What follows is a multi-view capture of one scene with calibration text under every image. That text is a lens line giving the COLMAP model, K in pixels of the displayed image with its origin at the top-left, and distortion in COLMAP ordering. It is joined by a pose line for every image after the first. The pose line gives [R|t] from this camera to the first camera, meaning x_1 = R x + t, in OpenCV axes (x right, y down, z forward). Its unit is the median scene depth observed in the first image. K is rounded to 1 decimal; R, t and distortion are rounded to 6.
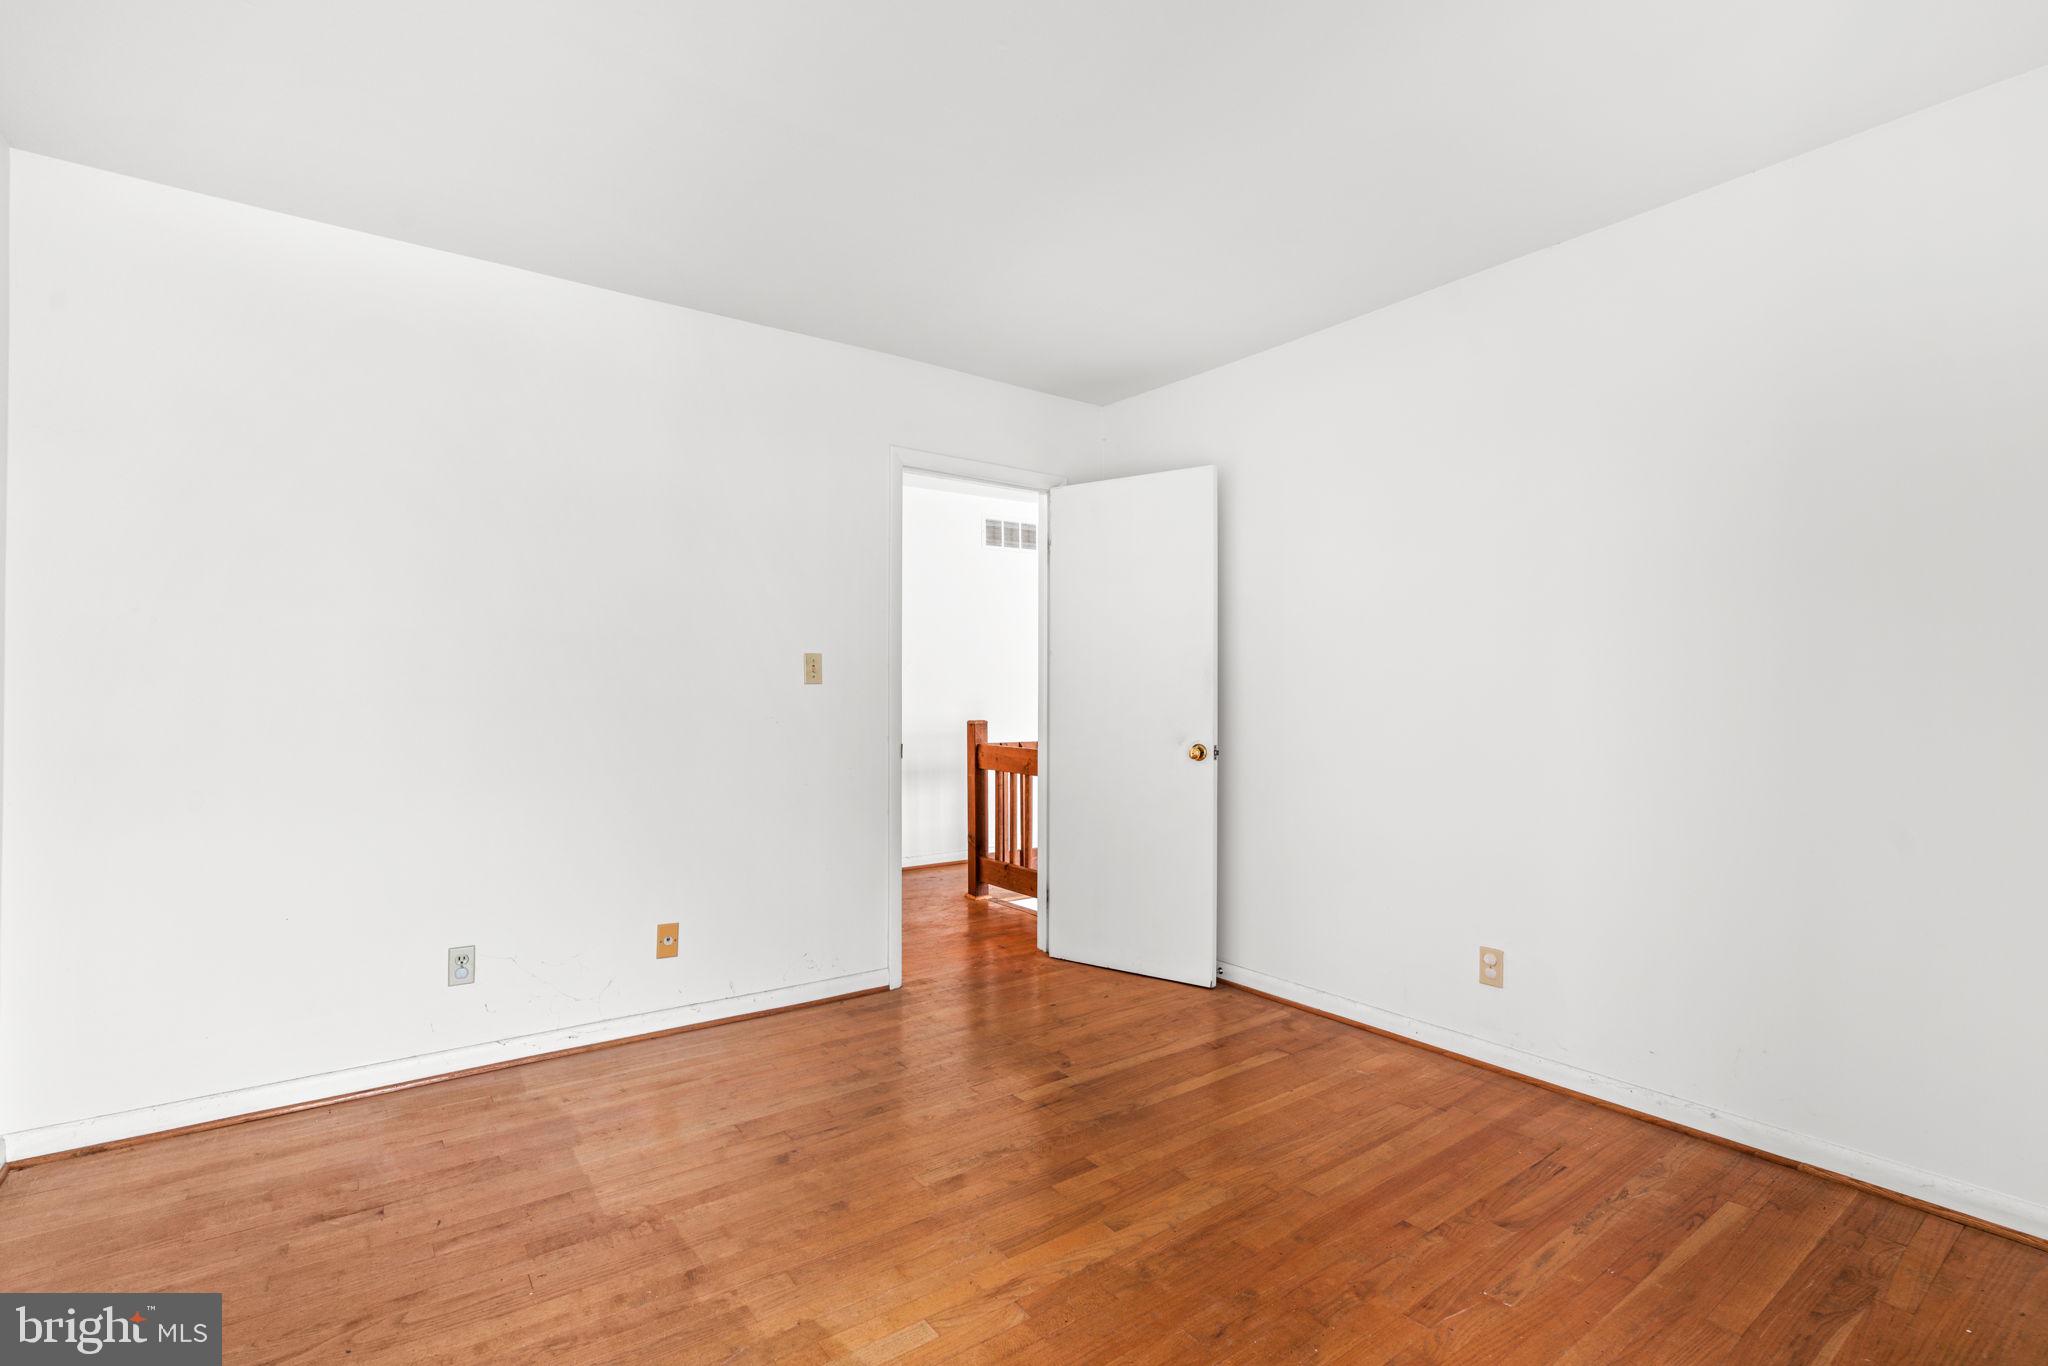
lens RADIAL K [[933.3, 0, 1003.5], [0, 933.3, 678.0], [0, 0, 1]] dist [-0.005800, 0.000881]
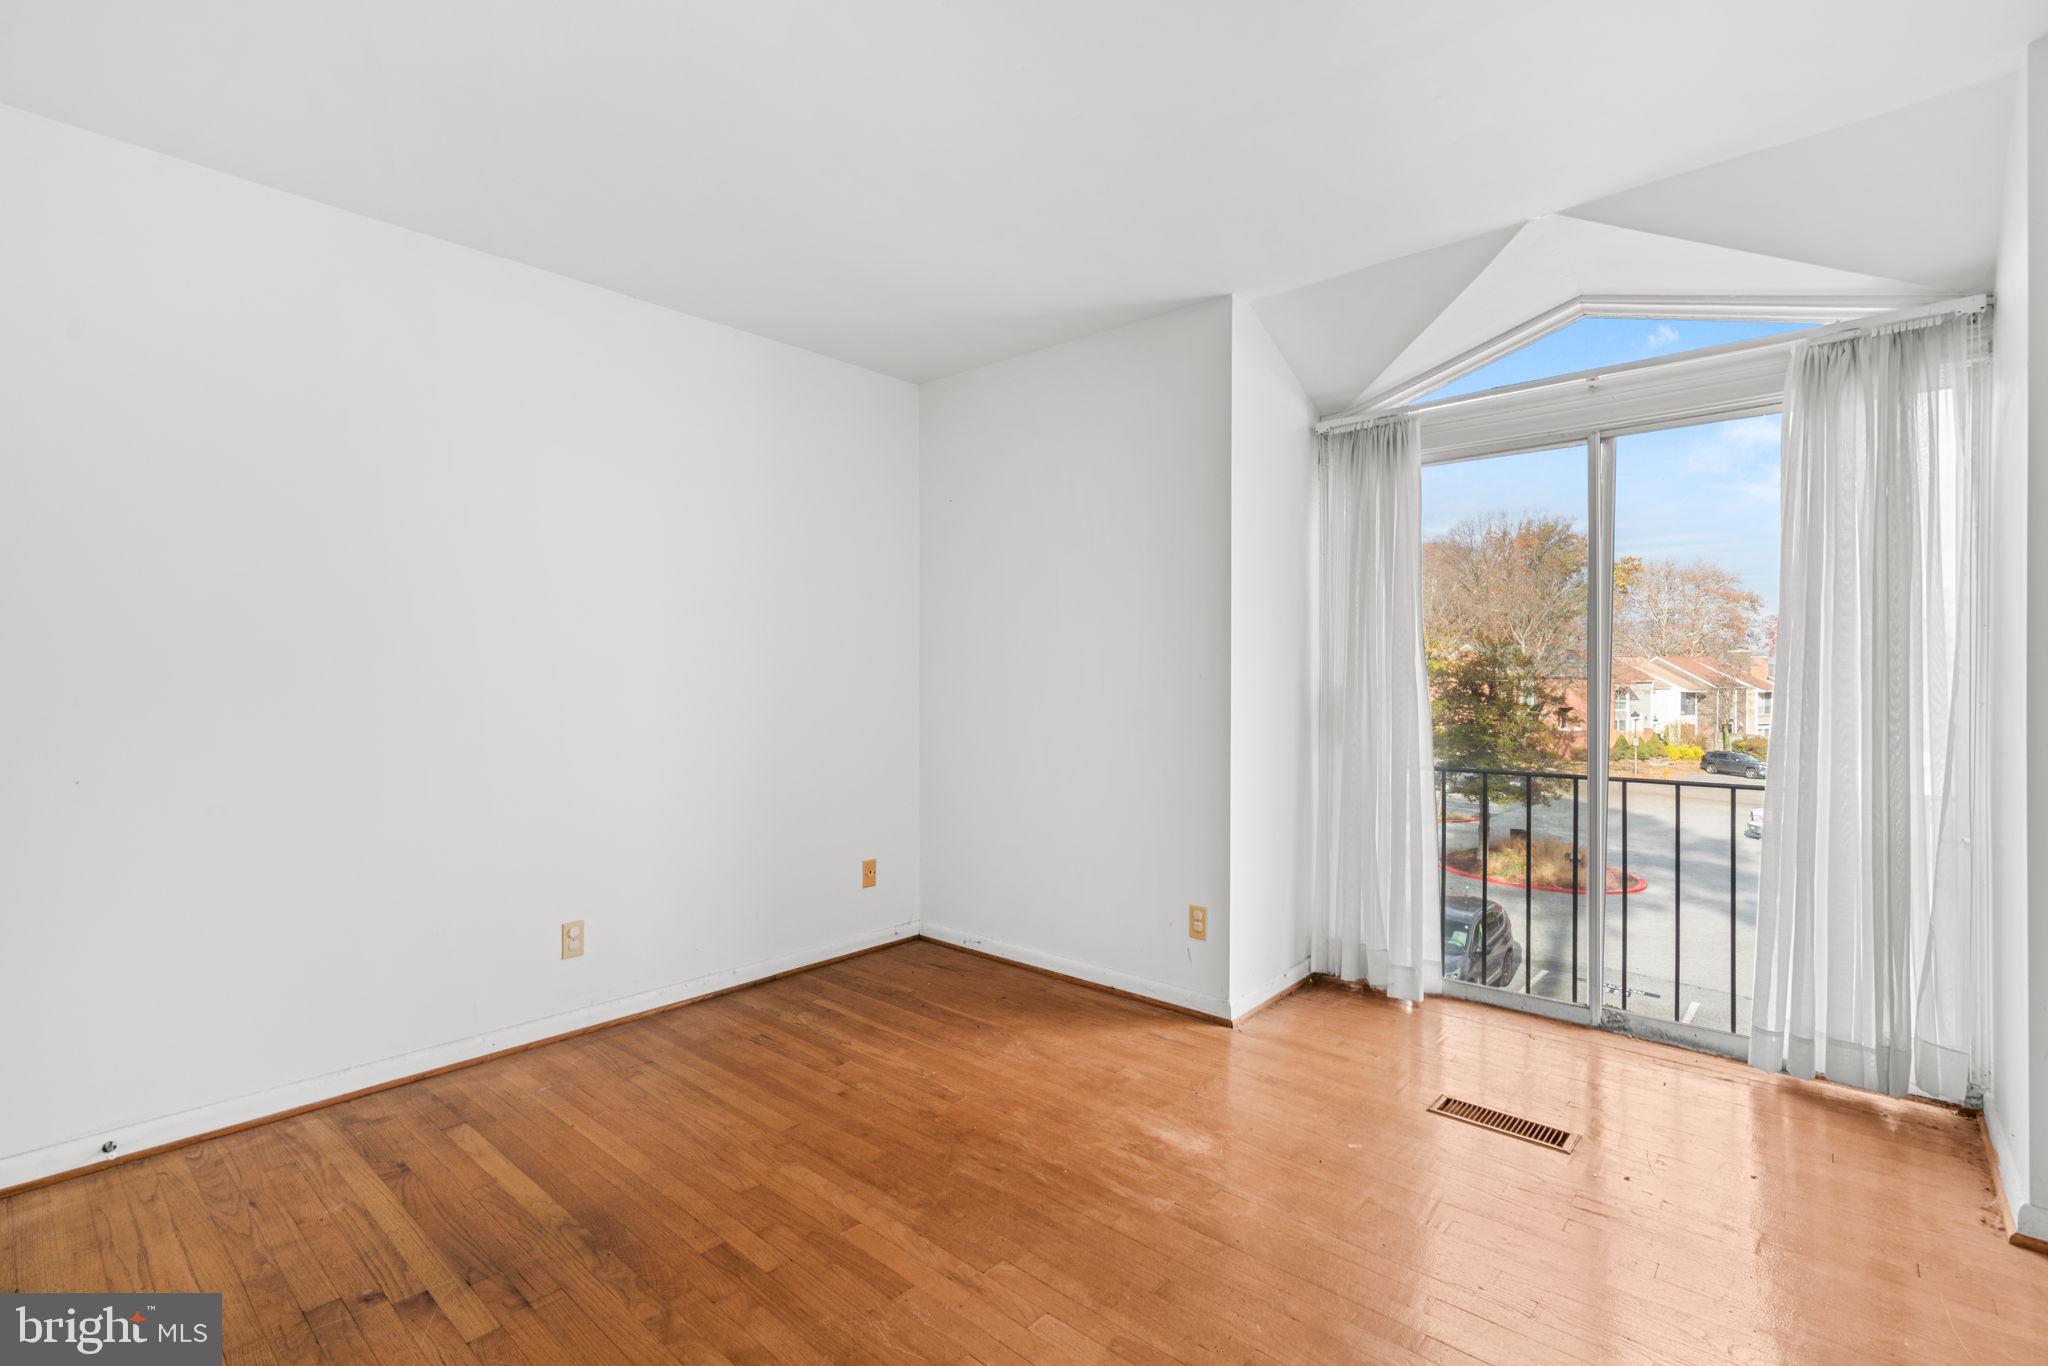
lens RADIAL K [[933.3, 0, 1006.5], [0, 933.3, 677.4], [0, 0, 1]] dist [-0.005800, 0.000881]
pose [[-0.205214, 0.002793, 0.978713, -0.711979], [-0.011742, 0.999917, -0.005315, 0.013226], [-0.978647, -0.012583, -0.205164, 0.851336]]
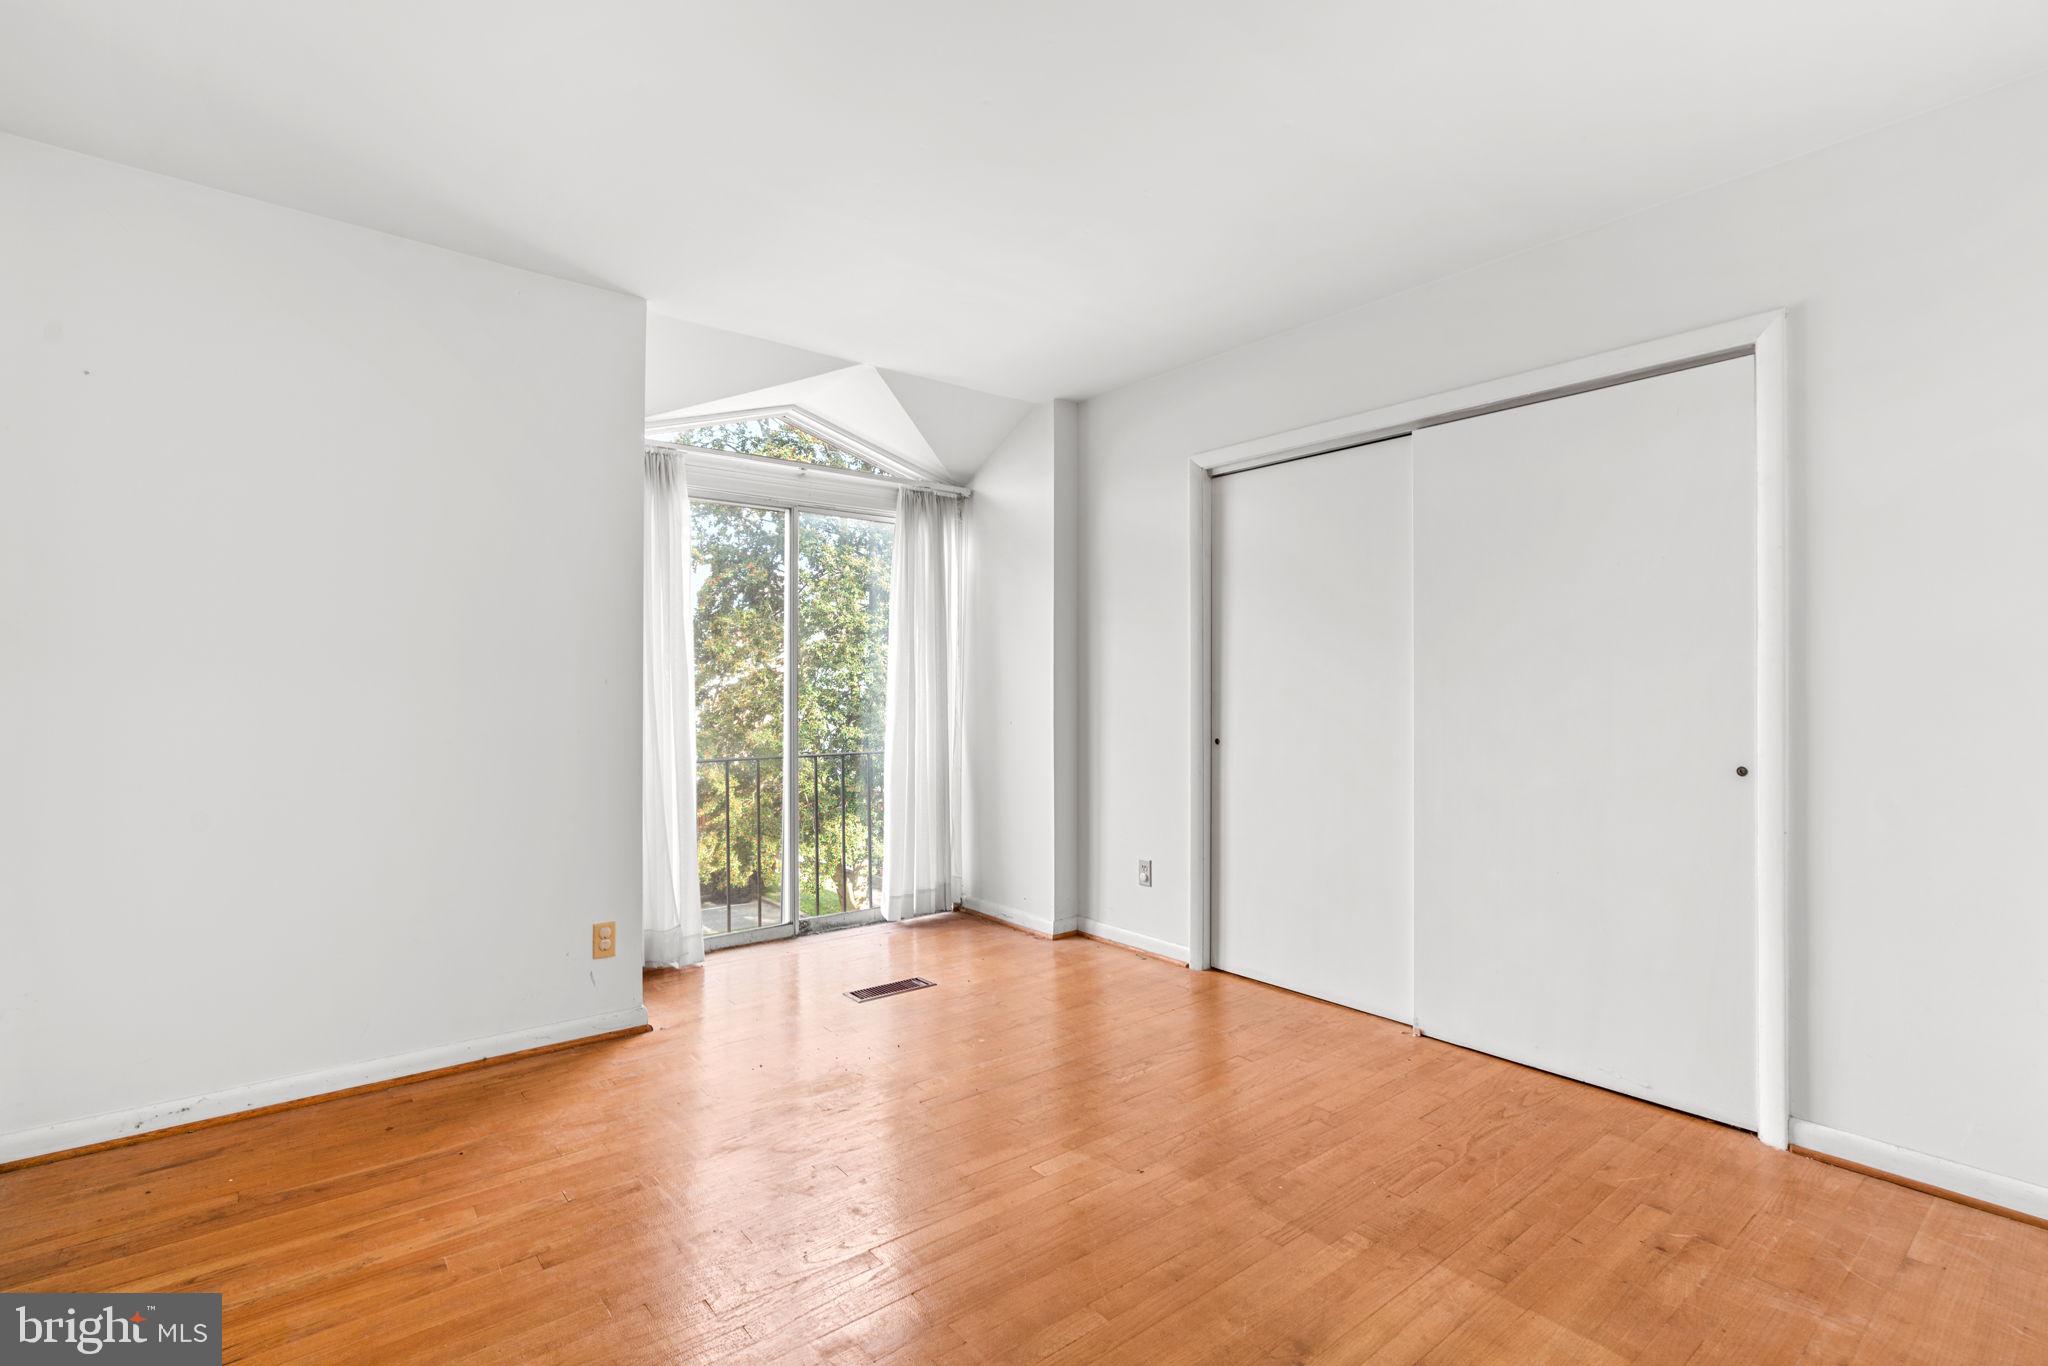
lens RADIAL K [[933.3, 0, 1026.8], [0, 933.3, 693.8], [0, 0, 1]] dist [-0.005800, 0.000881]
pose [[-0.998692, 0.004413, -0.050942, 0.004012], [0.004600, 0.999983, -0.003561, 0.025638], [0.050926, -0.003791, -0.998695, 1.574143]]
